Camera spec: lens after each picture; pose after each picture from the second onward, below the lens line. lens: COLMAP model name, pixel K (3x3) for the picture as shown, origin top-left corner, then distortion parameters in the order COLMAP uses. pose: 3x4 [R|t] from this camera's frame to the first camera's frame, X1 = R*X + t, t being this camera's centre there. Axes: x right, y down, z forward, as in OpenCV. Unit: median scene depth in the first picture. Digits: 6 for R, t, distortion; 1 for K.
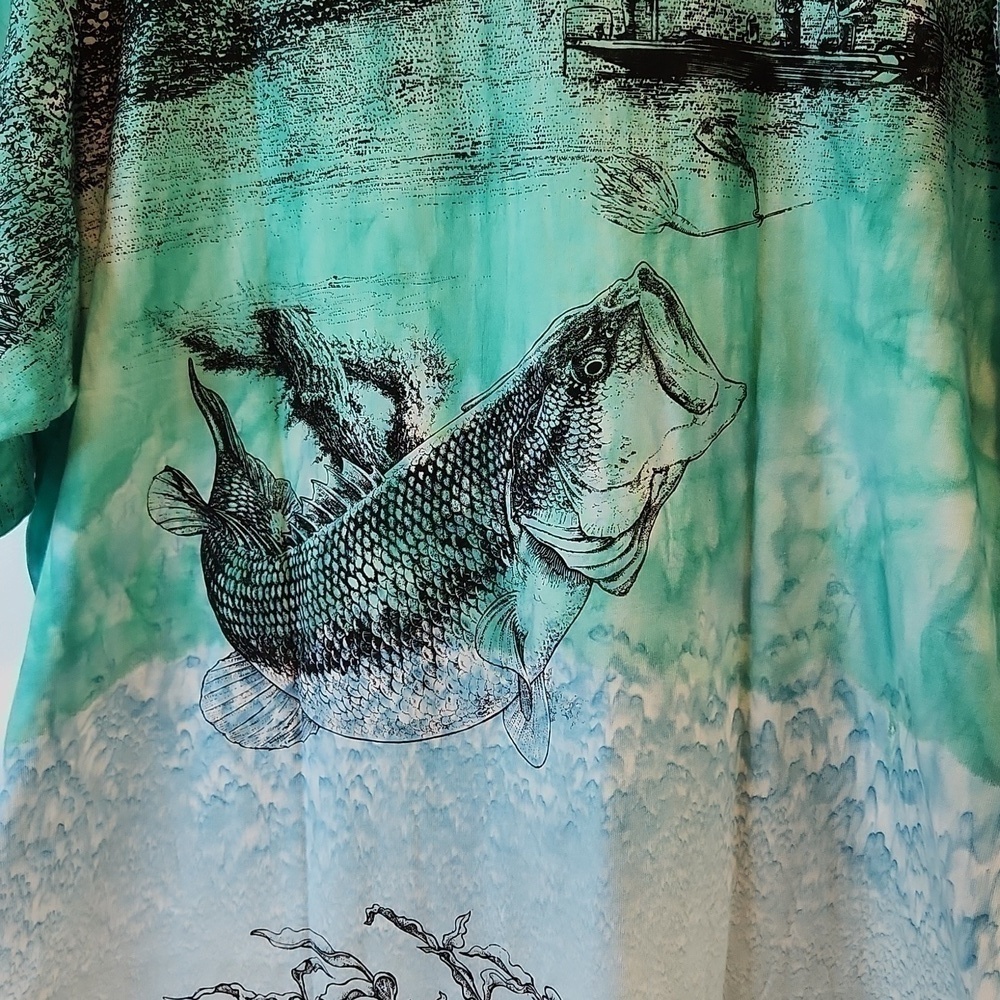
lens RADIAL K [[1456.5, 0, 516.7], [0, 1456.5, 507.3], [0, 0, 1]] dist [0.067890, 0.000000]
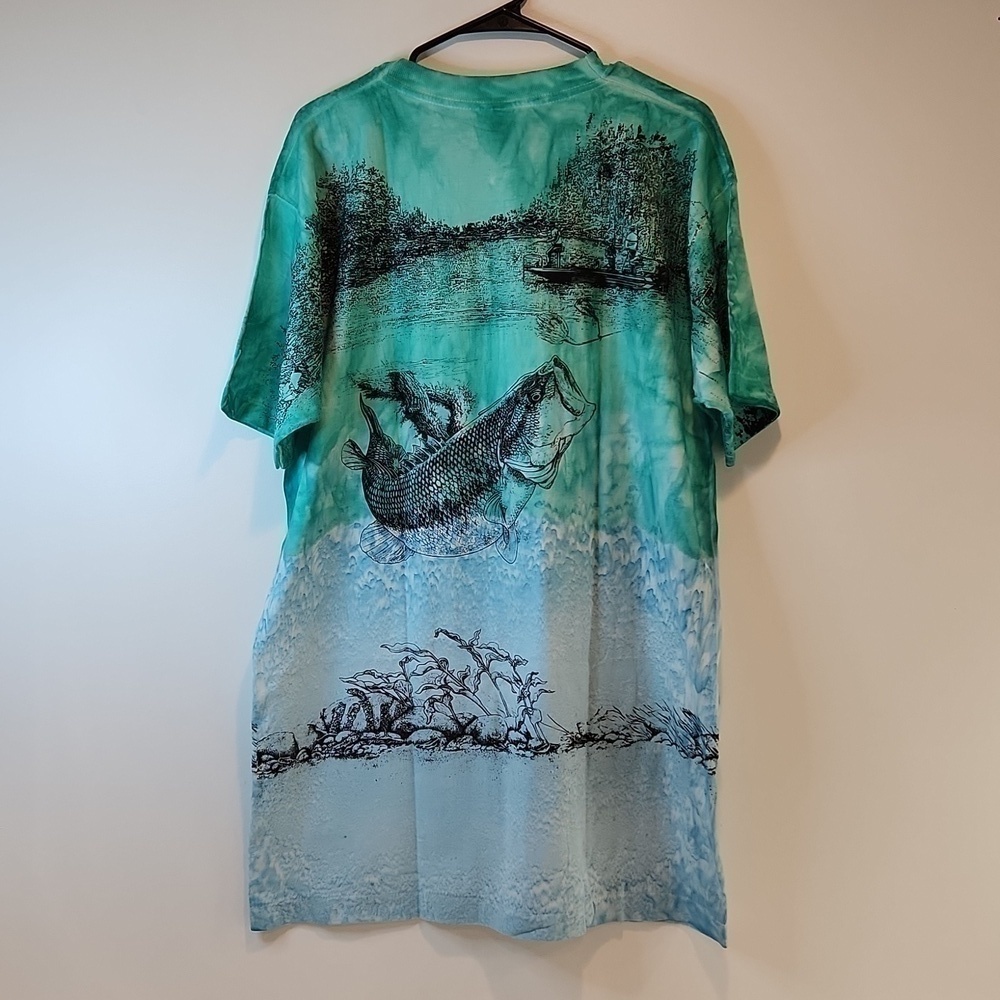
lens RADIAL K [[1456.5, 0, 514.4], [0, 1456.5, 496.5], [0, 0, 1]] dist [0.067890, 0.000000]
pose [[0.991460, -0.005913, 0.130273, -0.290008], [0.010268, 0.999410, -0.032781, 0.145583], [-0.130003, 0.033838, 0.990936, -1.365517]]
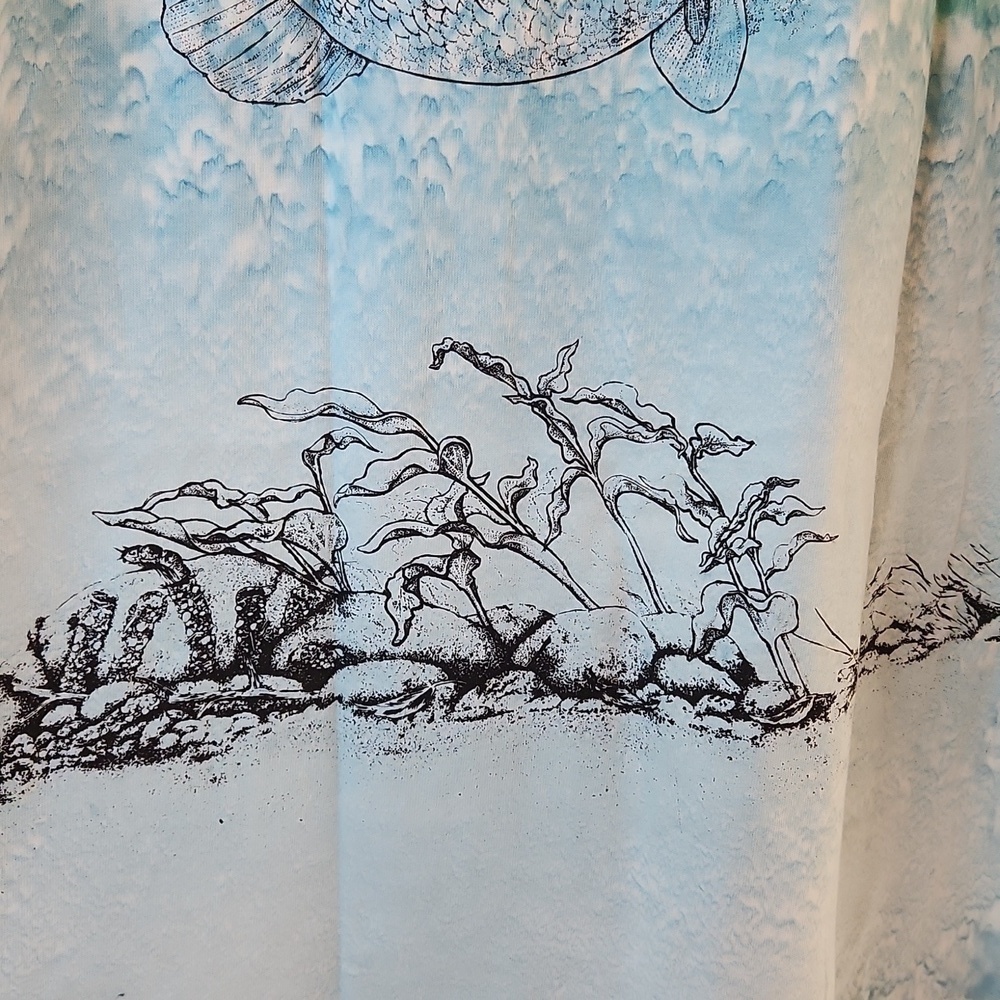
lens RADIAL K [[1456.5, 0, 484.1], [0, 1456.5, 514.8], [0, 0, 1]] dist [0.067890, 0.000000]
pose [[0.896078, -0.081720, 0.436309, -0.402563], [-0.000970, 0.982545, 0.186021, 0.235439], [-0.443895, -0.167113, 0.880358, 0.394106]]
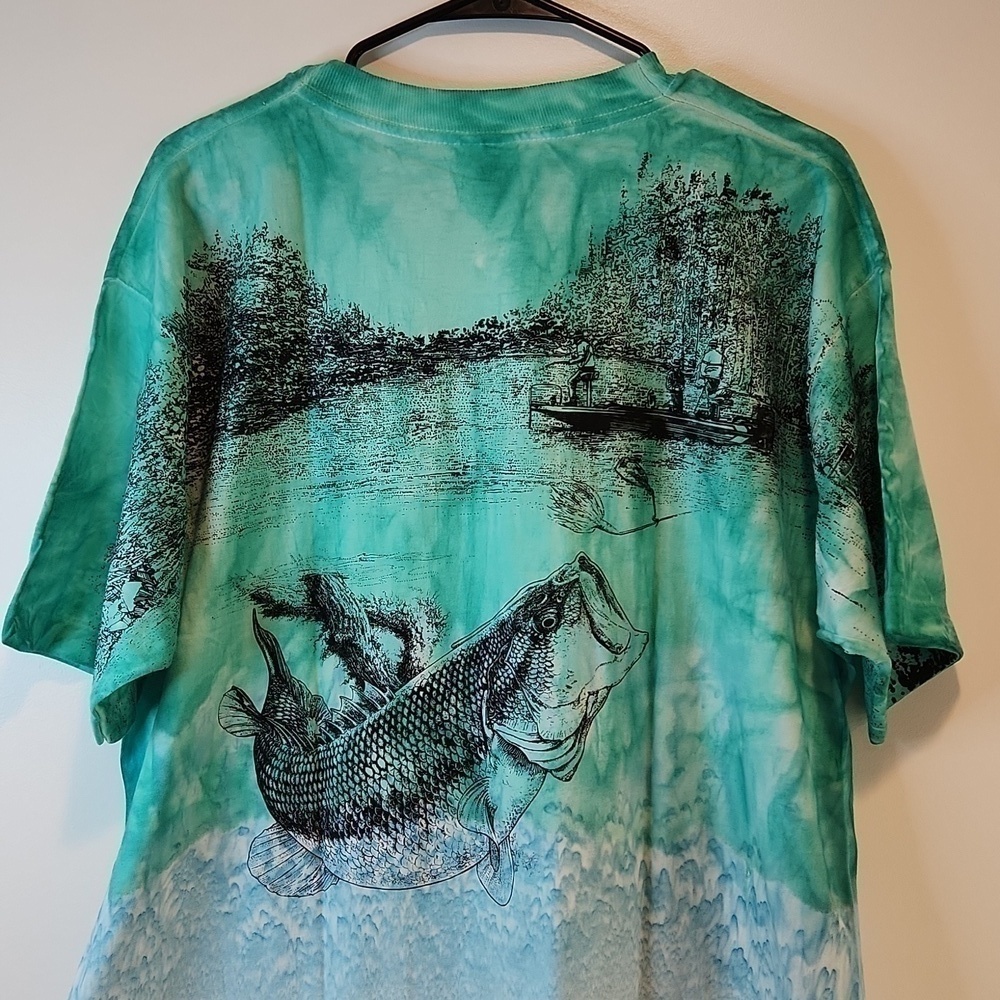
lens RADIAL K [[1456.5, 0, 524.6], [0, 1456.5, 495.3], [0, 0, 1]] dist [0.067890, 0.000000]
pose [[0.991597, 0.017747, 0.128139, -0.151143], [-0.003780, 0.994097, -0.108429, -0.060441], [-0.129307, 0.107034, 0.985811, -0.427378]]
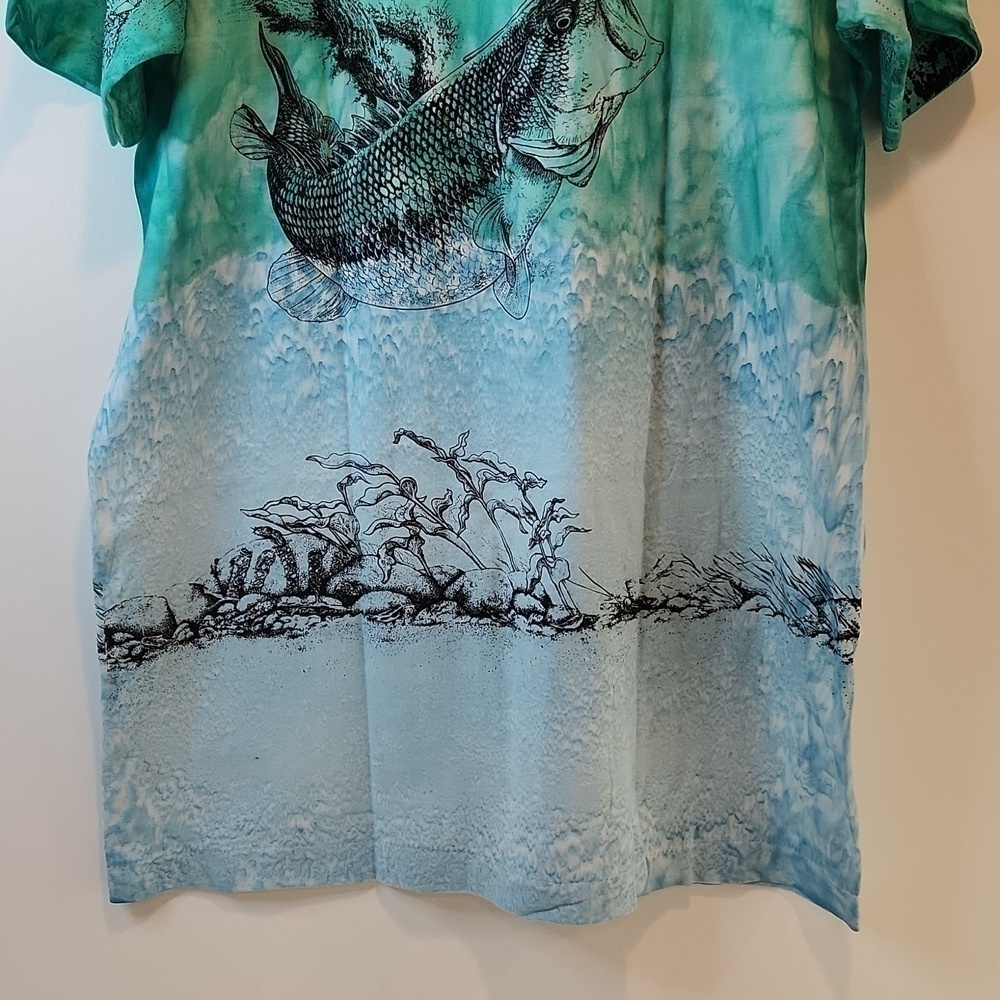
lens RADIAL K [[1456.5, 0, 526.4], [0, 1456.5, 524.6], [0, 0, 1]] dist [0.067890, 0.000000]
pose [[0.989403, -0.021617, 0.143576, -0.188658], [0.010062, 0.996686, 0.080725, 0.262331], [-0.144845, -0.078425, 0.986341, -0.430834]]
